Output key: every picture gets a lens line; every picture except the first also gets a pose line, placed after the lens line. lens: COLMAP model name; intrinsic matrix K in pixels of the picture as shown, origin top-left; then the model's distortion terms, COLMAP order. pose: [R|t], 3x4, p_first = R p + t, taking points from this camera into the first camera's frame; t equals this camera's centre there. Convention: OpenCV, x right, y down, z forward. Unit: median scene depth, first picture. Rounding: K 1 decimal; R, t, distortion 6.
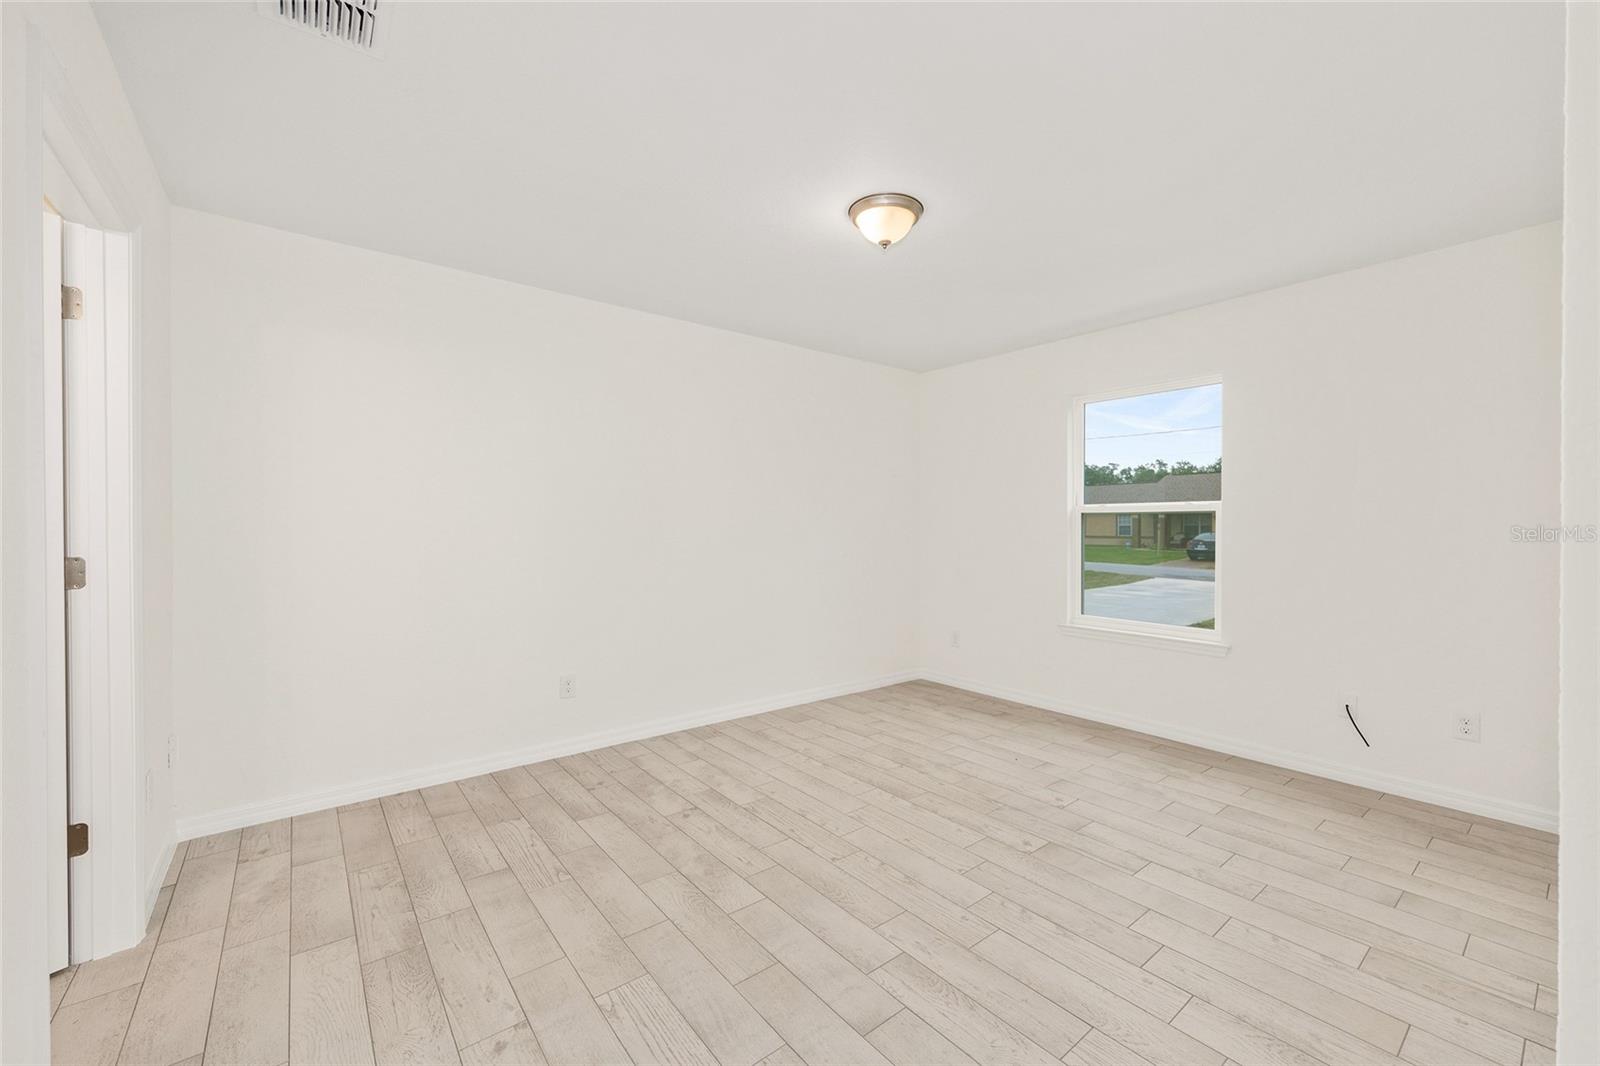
lens RADIAL K [[658.7, 0, 805.2], [0, 658.7, 529.6], [0, 0, 1]] dist [-0.000658, 0.000656]
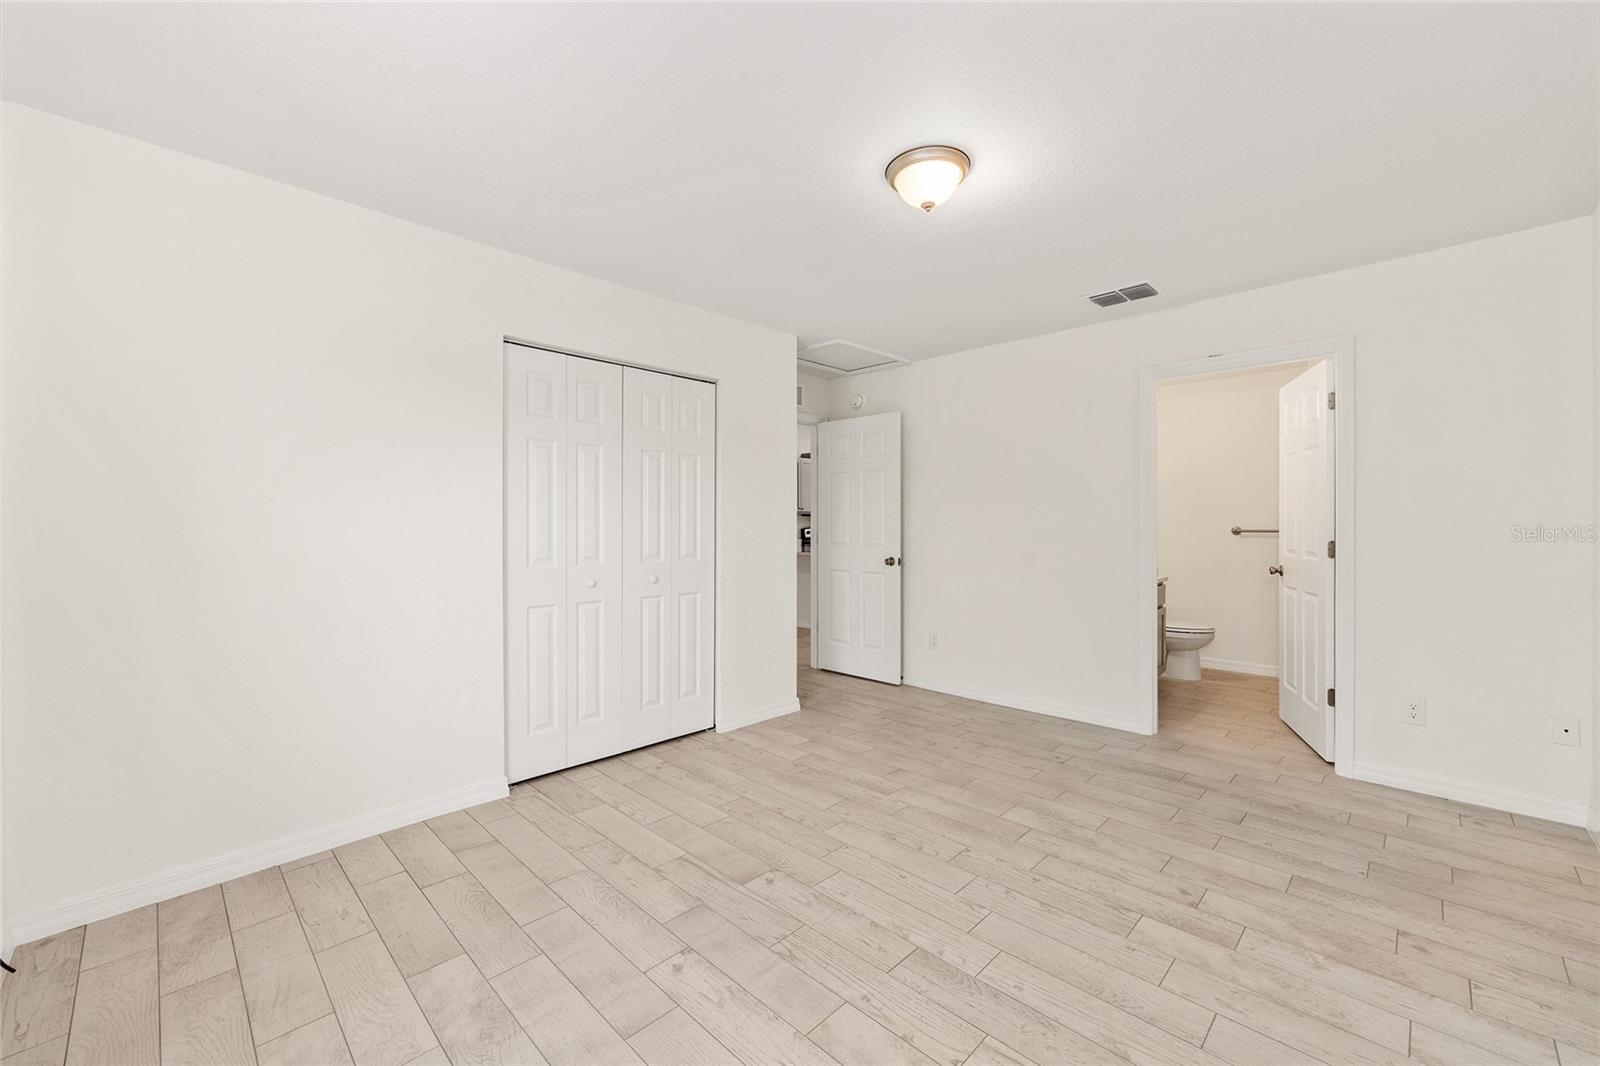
lens RADIAL K [[658.7, 0, 805.2], [0, 658.7, 529.6], [0, 0, 1]] dist [-0.000658, 0.000656]
pose [[-0.992720, 0.001641, -0.120432, 0.401474], [0.000393, 0.999946, 0.010383, -0.006211], [0.120442, 0.010260, -0.992667, 1.910454]]
